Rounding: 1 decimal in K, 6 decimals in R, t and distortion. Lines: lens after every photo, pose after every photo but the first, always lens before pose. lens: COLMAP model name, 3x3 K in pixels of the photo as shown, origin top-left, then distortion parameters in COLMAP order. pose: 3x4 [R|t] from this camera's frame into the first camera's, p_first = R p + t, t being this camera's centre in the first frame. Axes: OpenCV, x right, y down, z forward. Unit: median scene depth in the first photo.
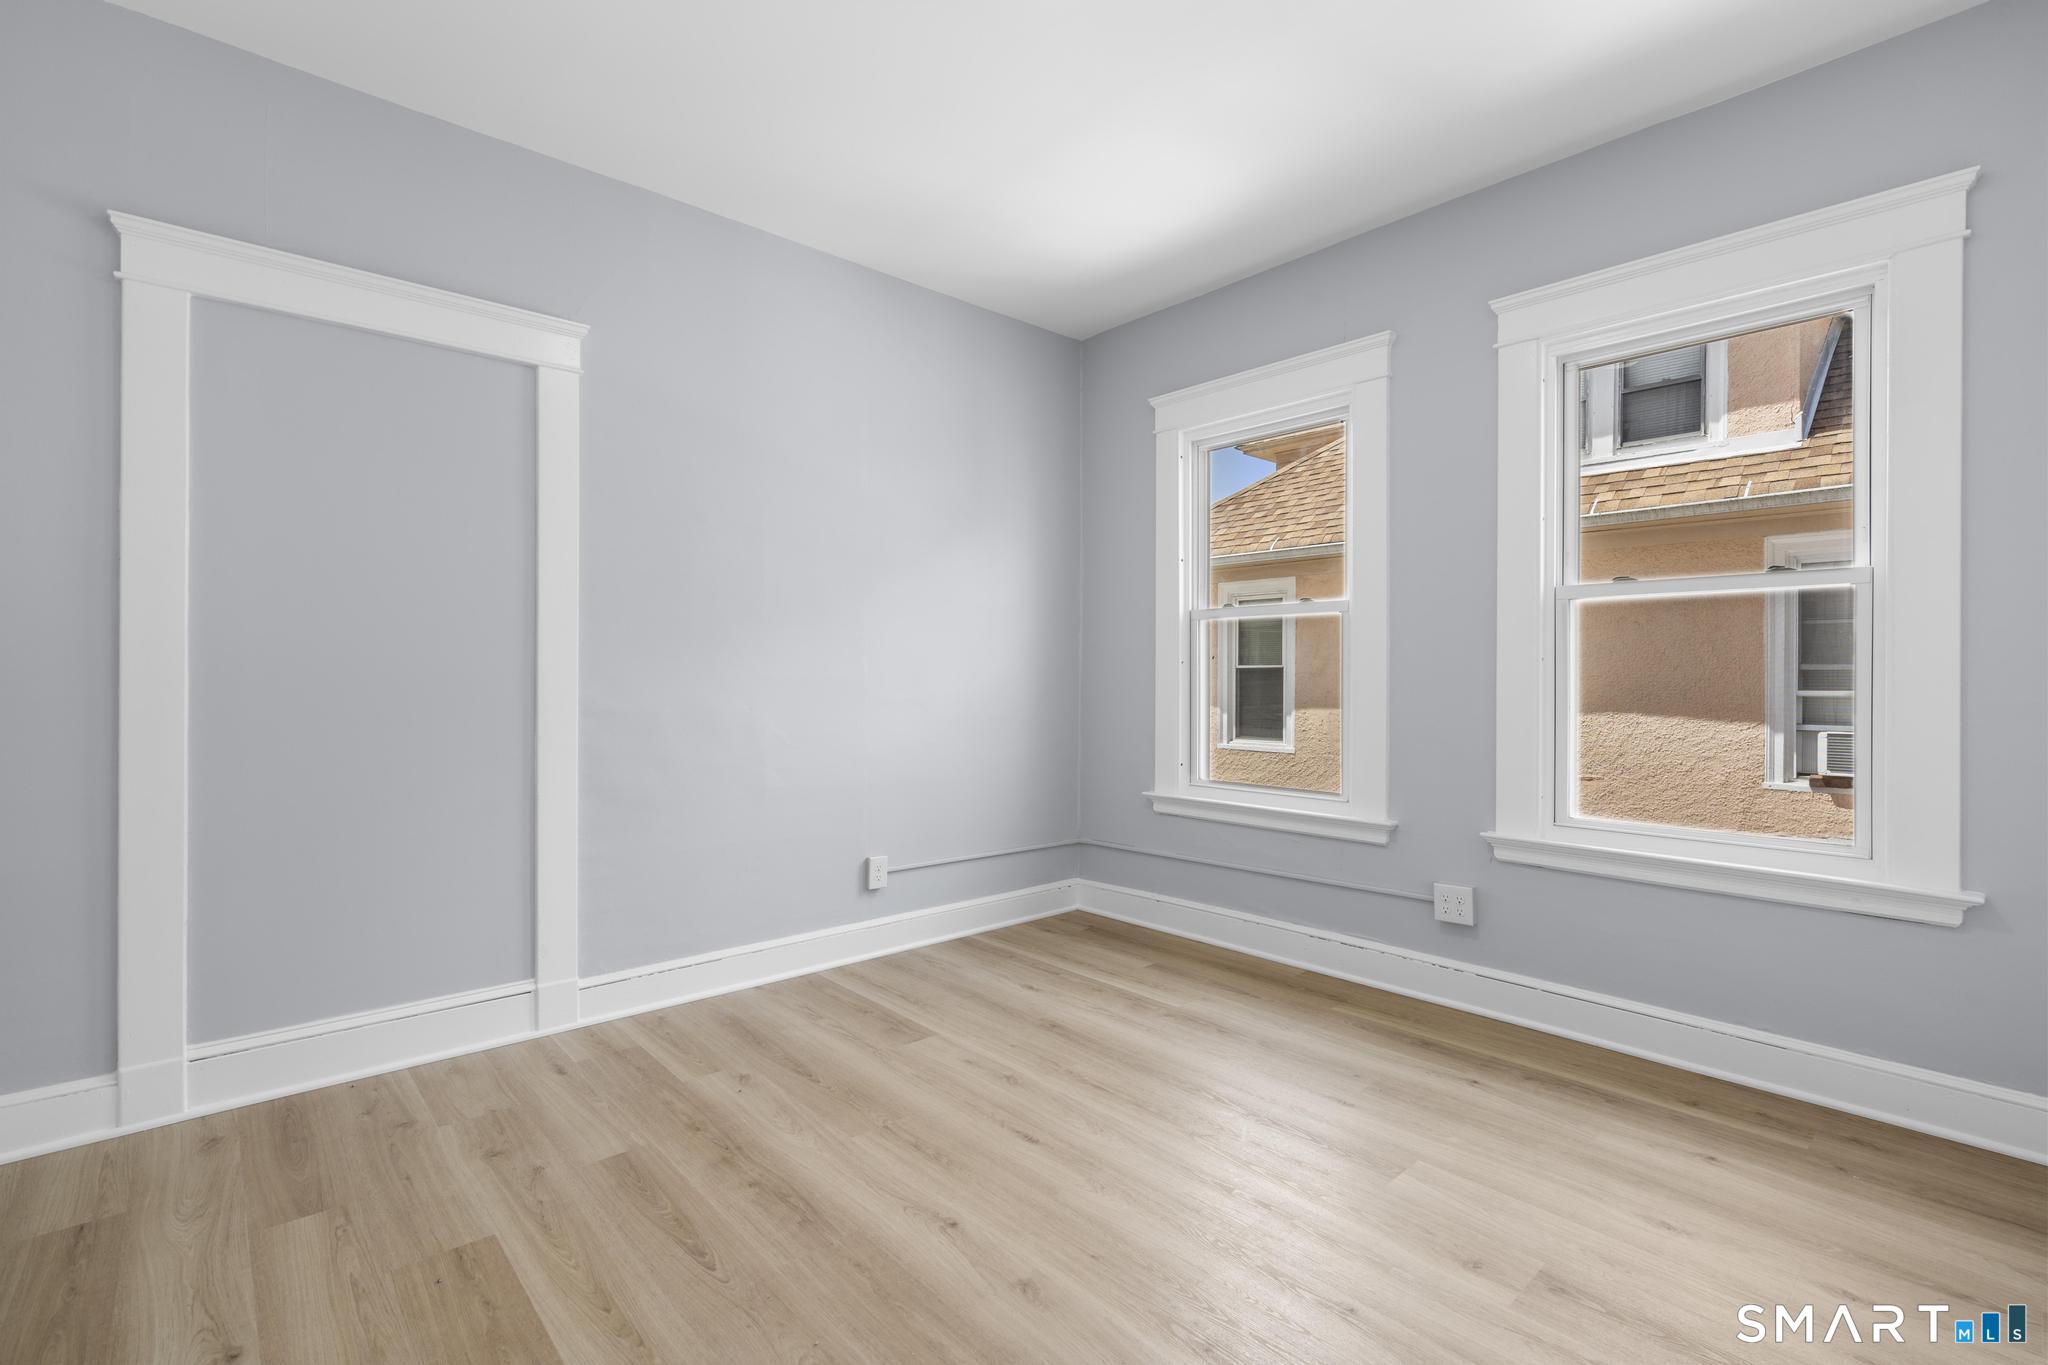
lens RADIAL K [[932.2, 0, 1019.7], [0, 932.2, 687.6], [0, 0, 1]] dist [0.003814, 0.000463]
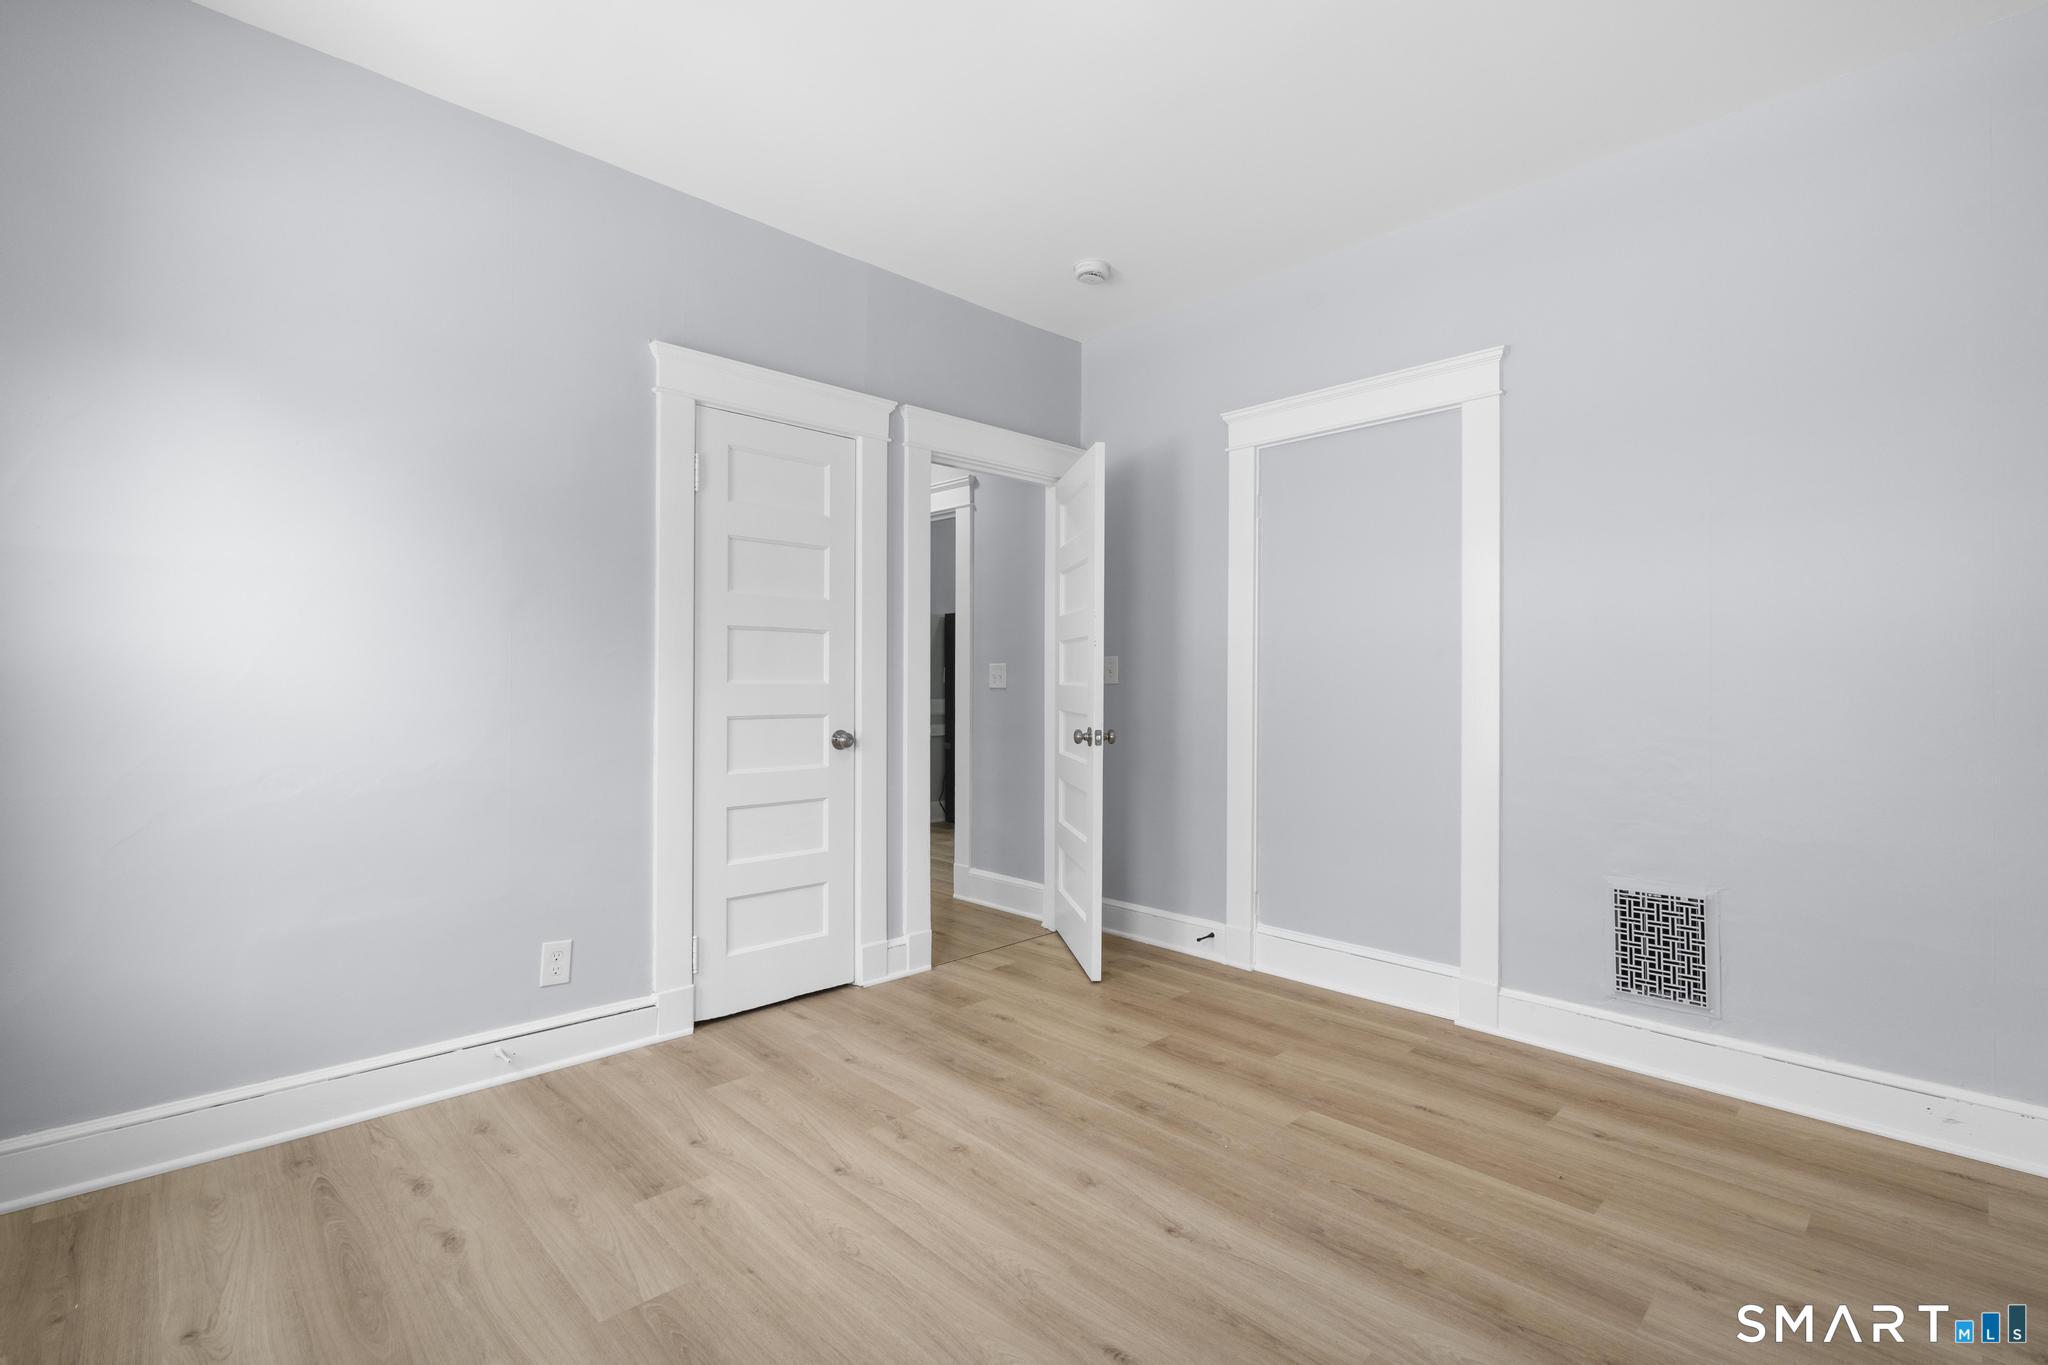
lens RADIAL K [[932.2, 0, 1021.6], [0, 932.2, 681.1], [0, 0, 1]] dist [0.003814, 0.000463]
pose [[-0.999356, -0.005619, -0.035442, 0.127351], [-0.005736, 0.999978, 0.003196, -0.020850], [0.035423, 0.003397, -0.999367, 1.987564]]
